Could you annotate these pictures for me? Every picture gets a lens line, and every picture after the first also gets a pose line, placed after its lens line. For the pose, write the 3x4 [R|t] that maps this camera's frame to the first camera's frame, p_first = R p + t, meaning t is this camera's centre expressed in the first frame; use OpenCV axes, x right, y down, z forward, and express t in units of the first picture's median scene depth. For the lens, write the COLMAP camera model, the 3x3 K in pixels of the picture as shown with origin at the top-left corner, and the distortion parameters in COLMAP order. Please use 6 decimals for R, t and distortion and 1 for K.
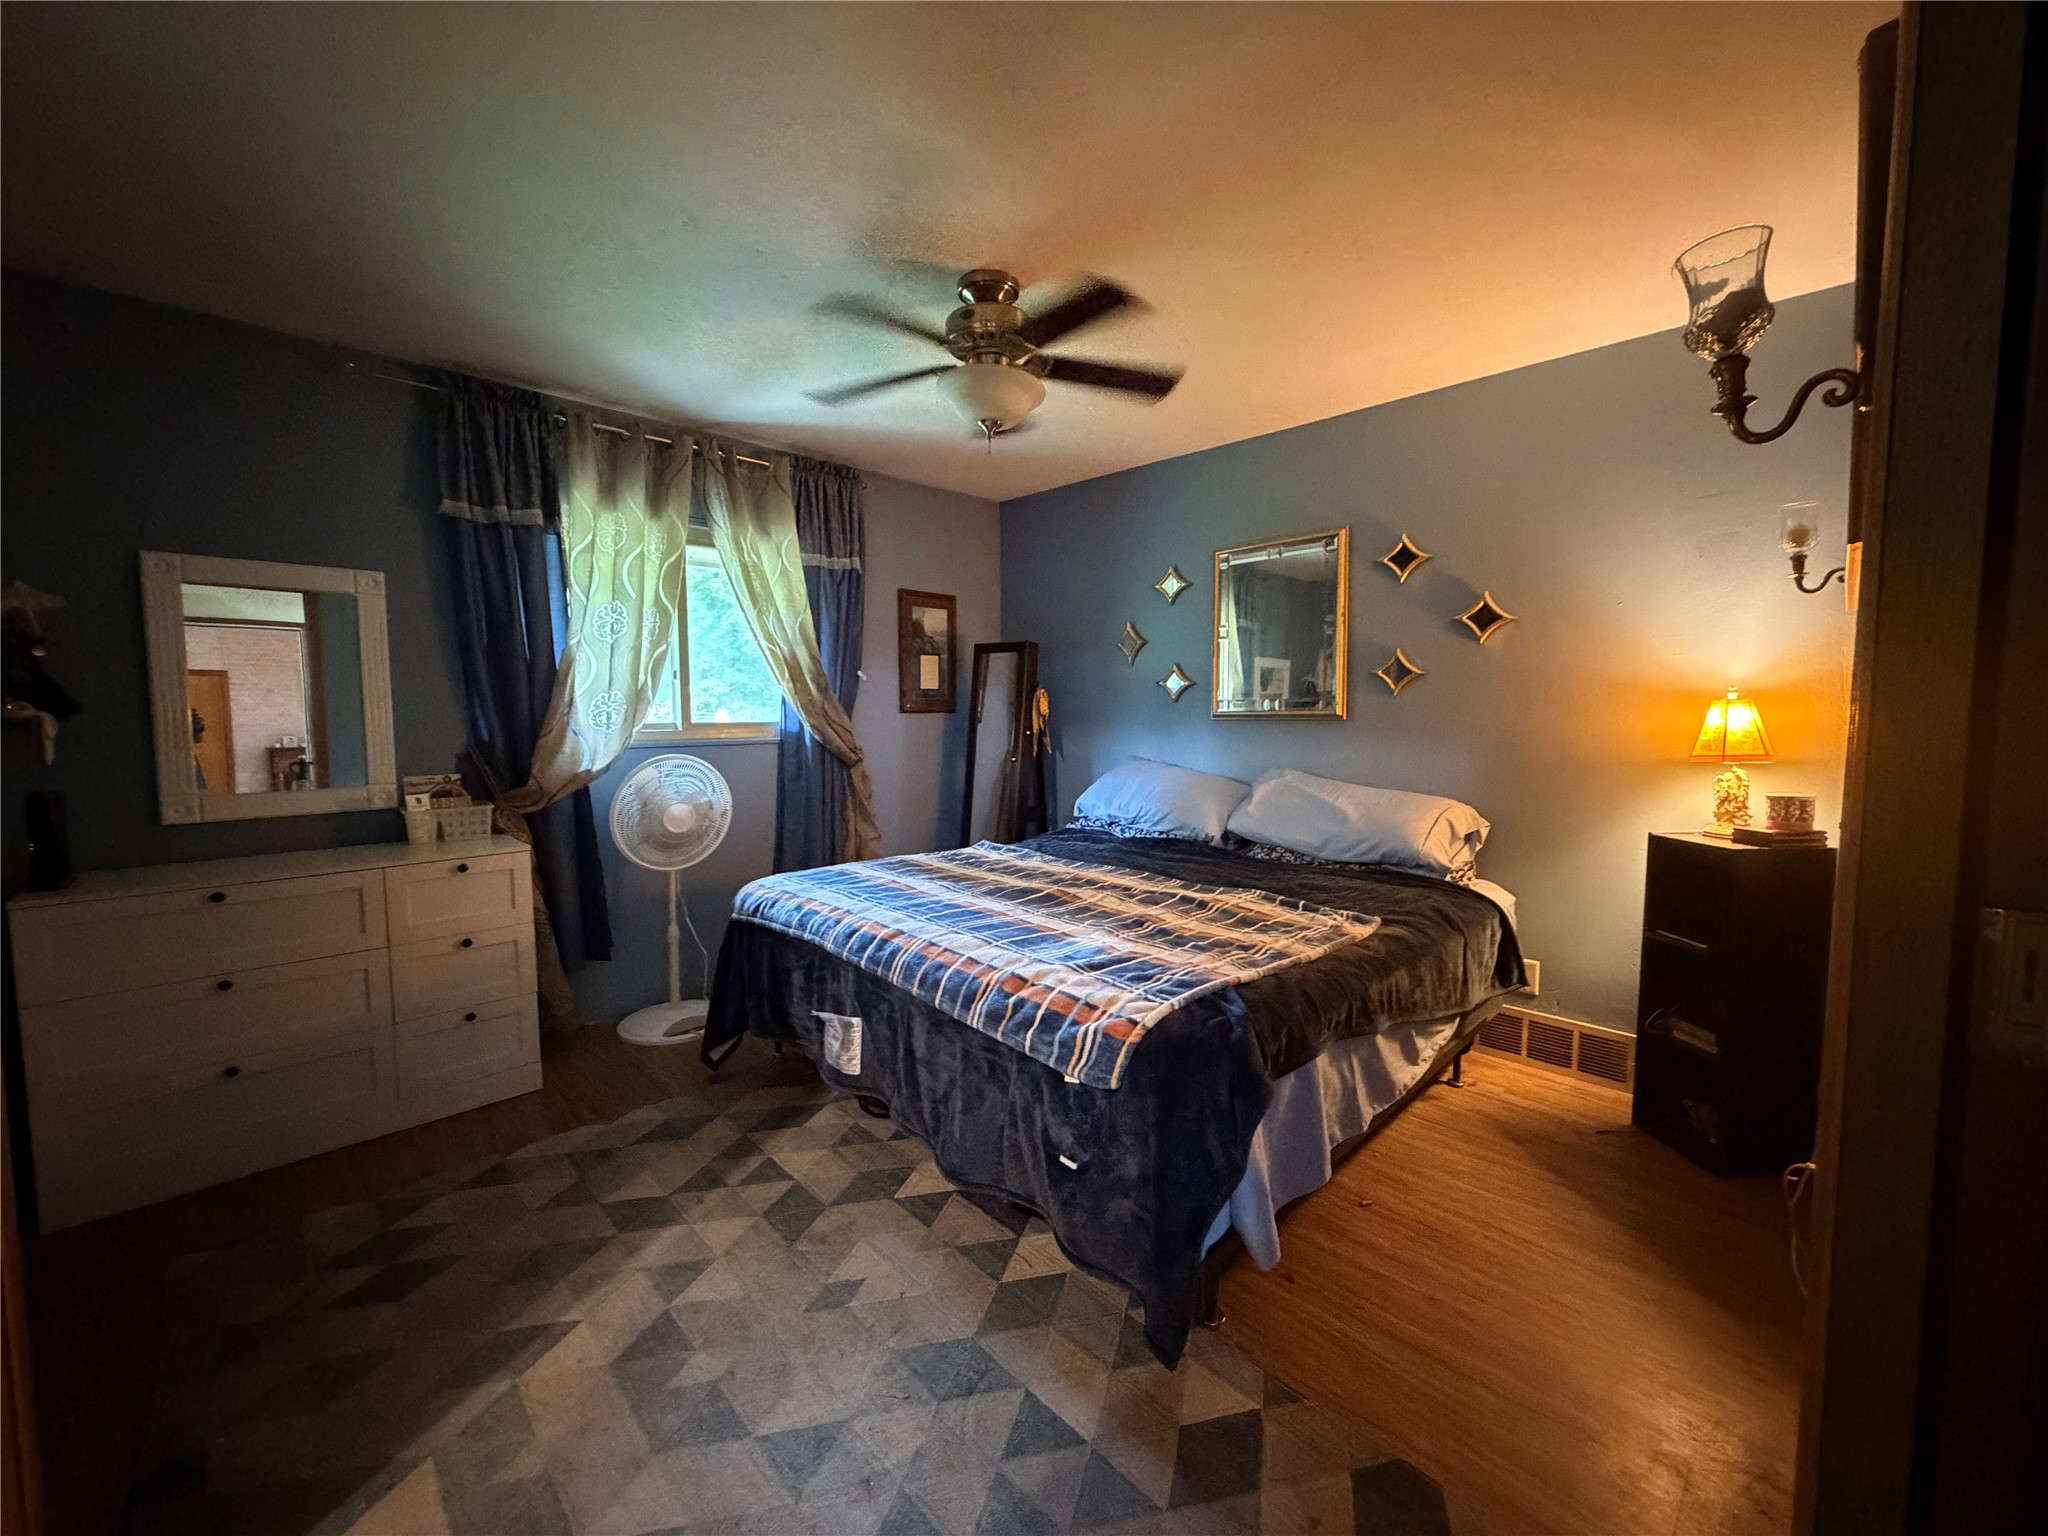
lens RADIAL K [[817.7, 0, 1024.0], [0, 817.7, 768.0], [0, 0, 1]] dist [-0.000685, 0.000121]
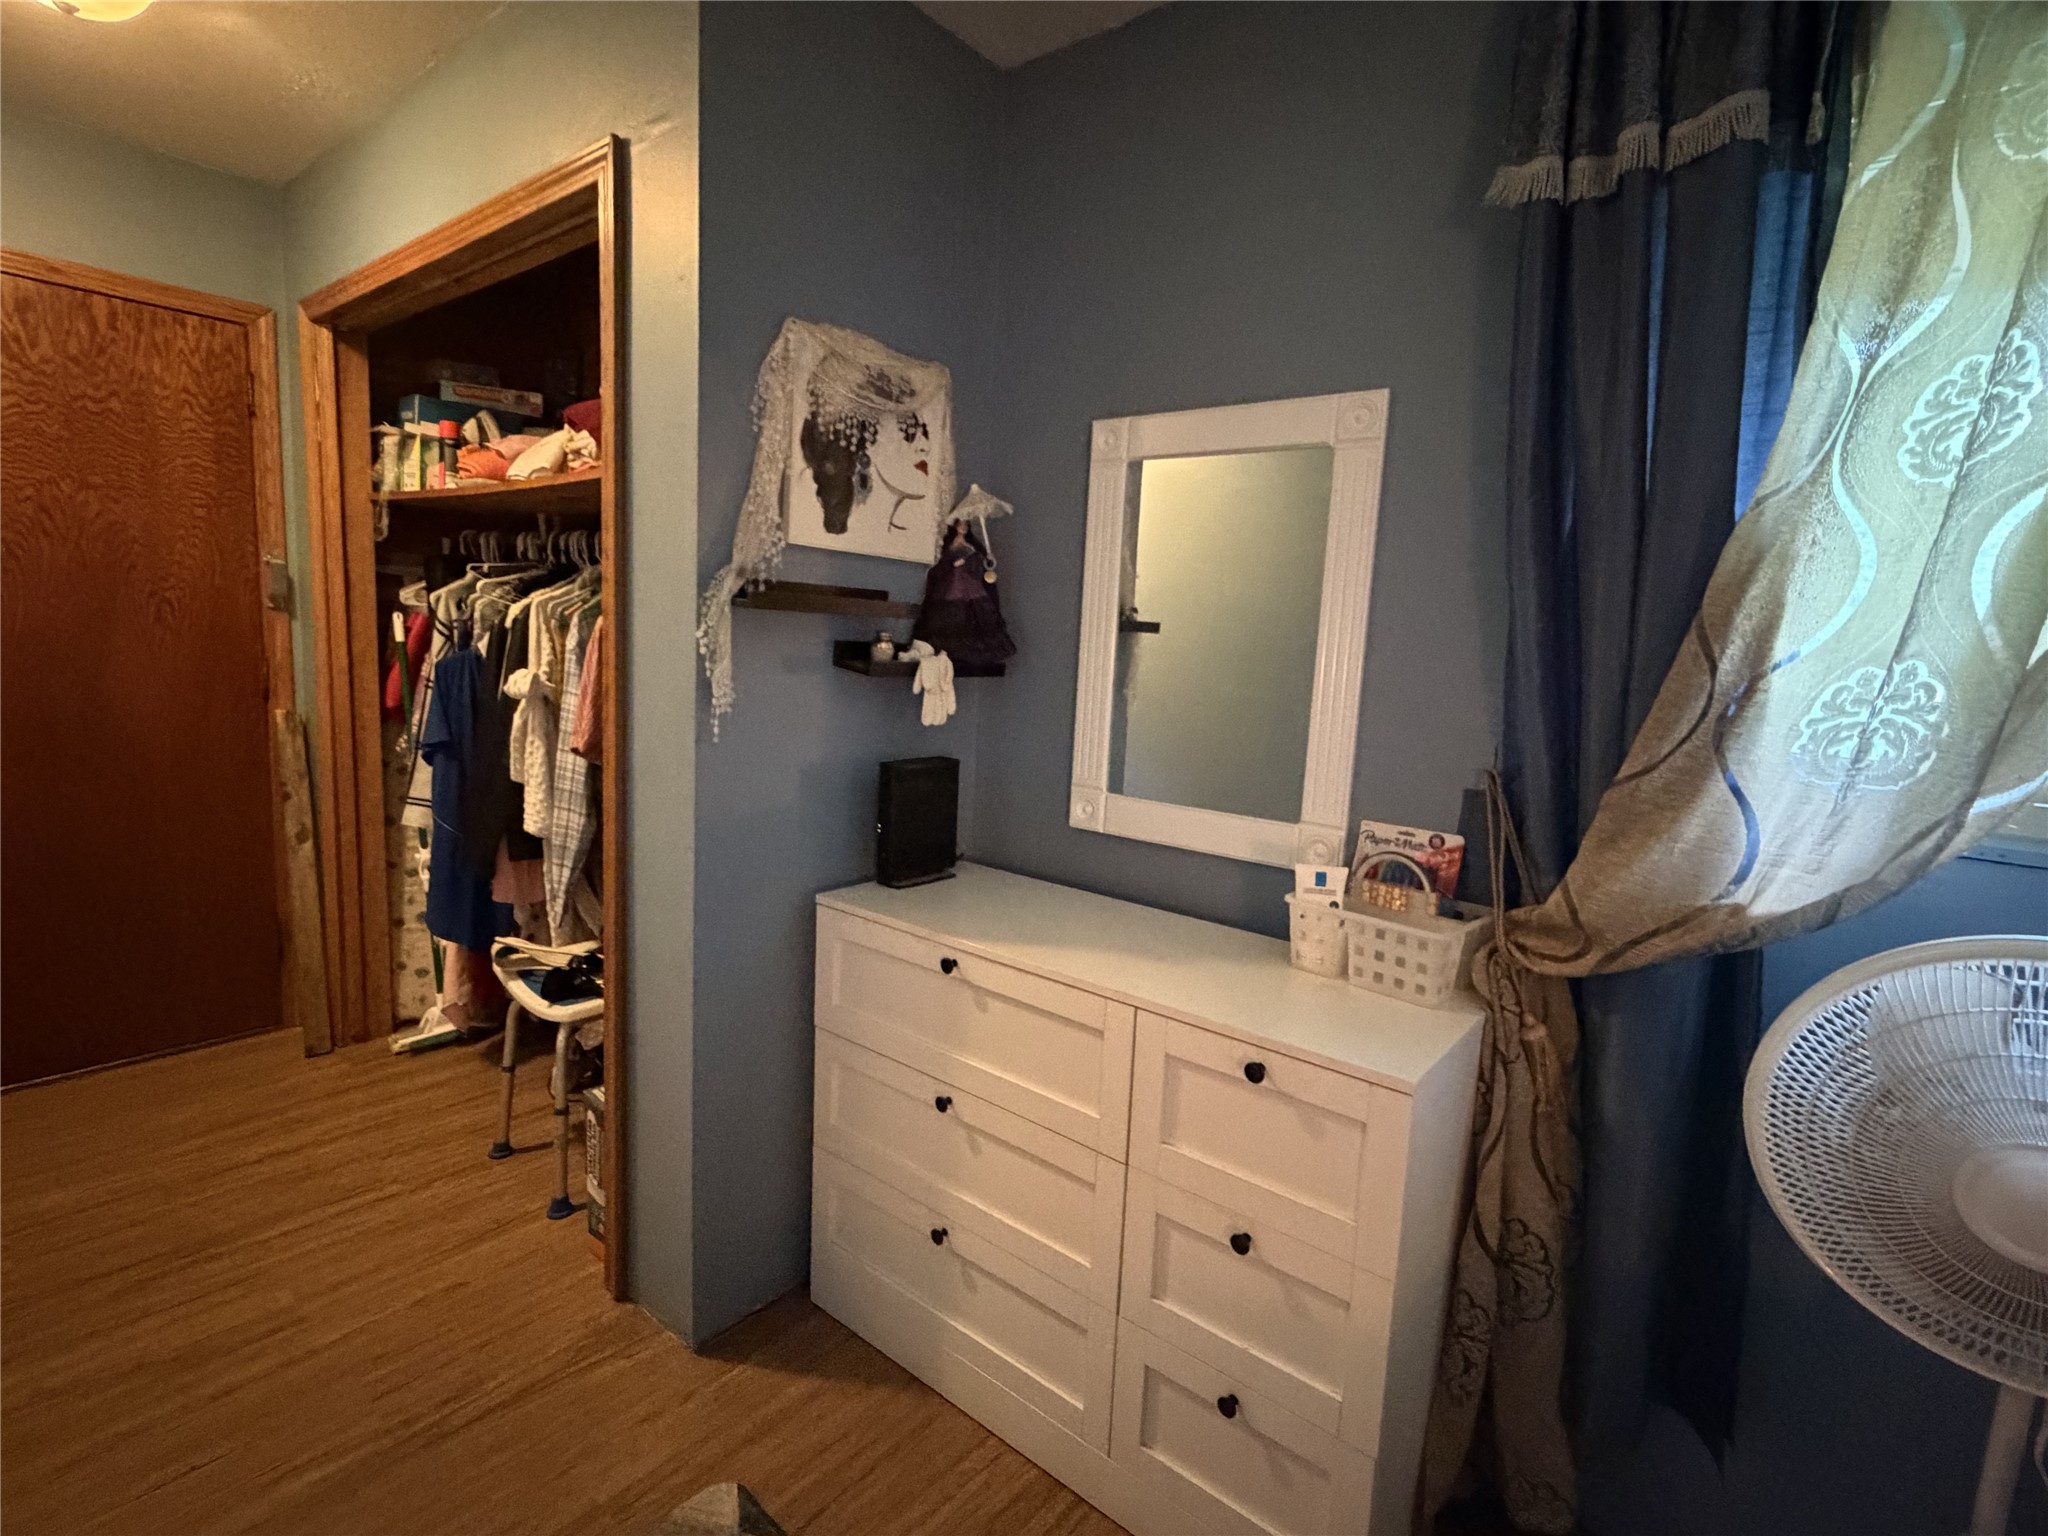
lens RADIAL K [[968.4, 0, 1024.0], [0, 968.4, 768.0], [0, 0, 1]] dist [-0.004270, -0.000109]
pose [[0.113339, 0.140505, -0.983571, -0.219790], [-0.129857, 0.983553, 0.125539, -0.064813], [0.985034, 0.113495, 0.129721, 0.719815]]
